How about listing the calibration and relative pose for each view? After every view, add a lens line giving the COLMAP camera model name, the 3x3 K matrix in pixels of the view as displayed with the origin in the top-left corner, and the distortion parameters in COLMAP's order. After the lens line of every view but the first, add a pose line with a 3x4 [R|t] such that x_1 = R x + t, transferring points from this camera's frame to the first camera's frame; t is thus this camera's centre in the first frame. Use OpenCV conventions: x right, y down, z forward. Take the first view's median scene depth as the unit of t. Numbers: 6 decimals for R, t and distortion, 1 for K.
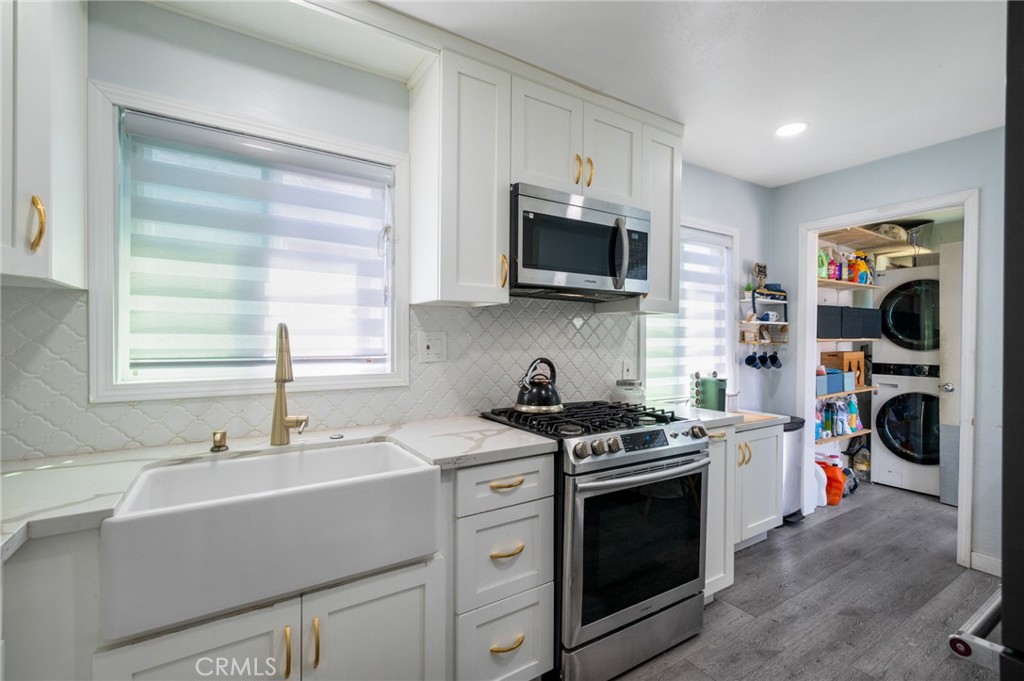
lens RADIAL K [[462.7, 0, 498.4], [0, 462.7, 341.1], [0, 0, 1]] dist [0.000830, 0.000154]
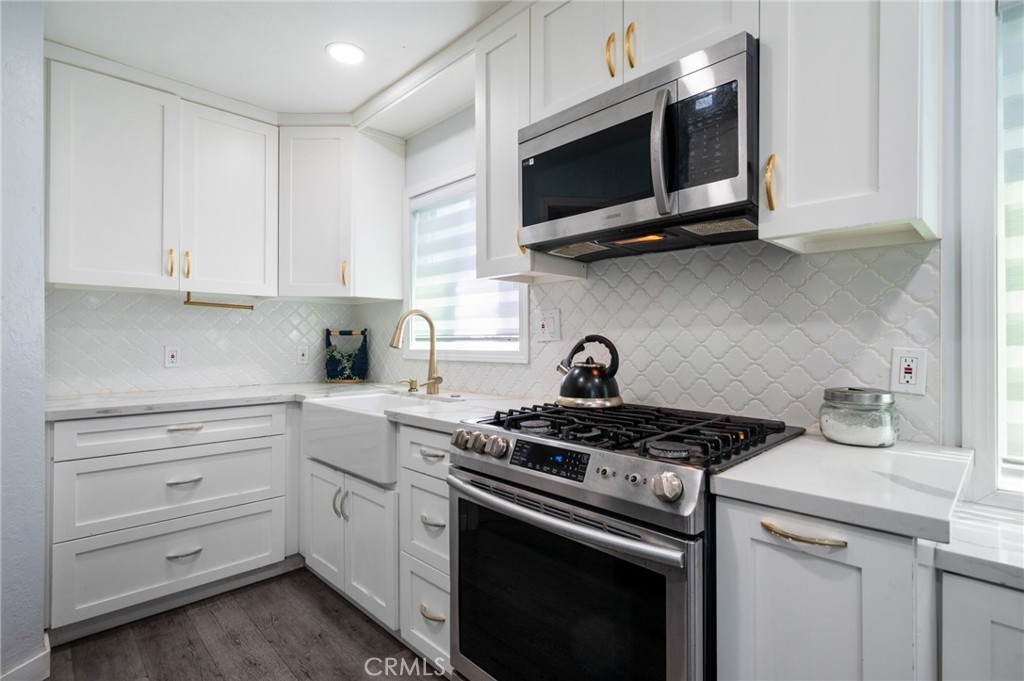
lens RADIAL K [[490.1, 0, 512.0], [0, 490.1, 340.5], [0, 0, 1]] dist [-0.005386, -0.000234]
pose [[0.215491, -0.007741, -0.976475, 0.915537], [-0.002319, 0.999962, -0.008439, 0.056765], [0.976503, 0.004083, 0.215465, 0.774936]]
